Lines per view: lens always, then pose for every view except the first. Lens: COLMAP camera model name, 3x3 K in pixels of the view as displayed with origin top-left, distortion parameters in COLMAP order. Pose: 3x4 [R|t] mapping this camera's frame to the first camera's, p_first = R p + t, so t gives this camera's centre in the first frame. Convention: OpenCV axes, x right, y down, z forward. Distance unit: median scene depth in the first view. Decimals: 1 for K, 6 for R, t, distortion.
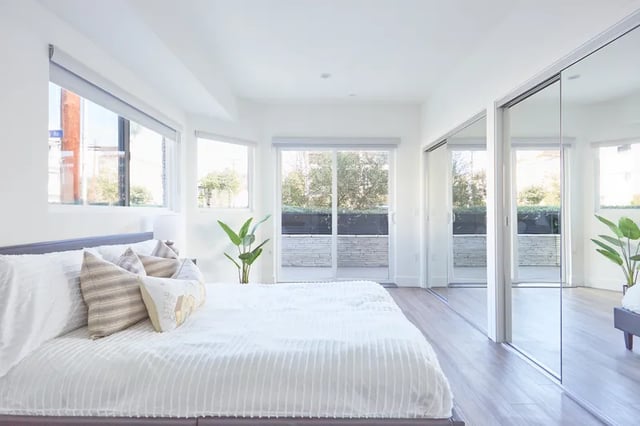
lens RADIAL K [[320.0, 0, 317.6], [0, 320.0, 212.1], [0, 0, 1]] dist [-0.006534, 0.003338]
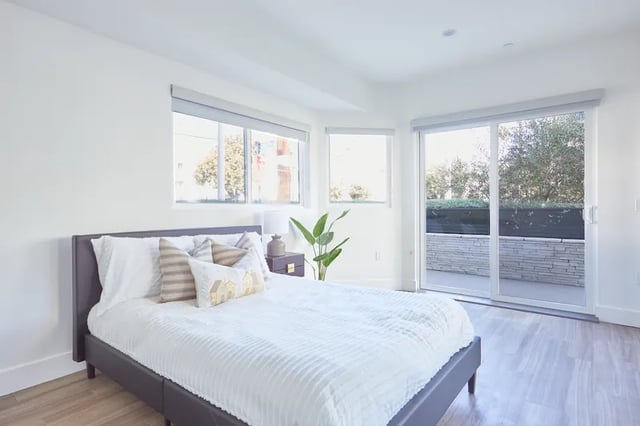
lens RADIAL K [[350.2, 0, 315.6], [0, 350.2, 215.3], [0, 0, 1]] dist [0.014044, 0.000581]
pose [[0.781914, 0.005611, -0.623361, 0.449123], [0.007687, 0.999797, 0.018641, 0.003980], [0.623339, -0.019368, 0.781712, 0.161532]]
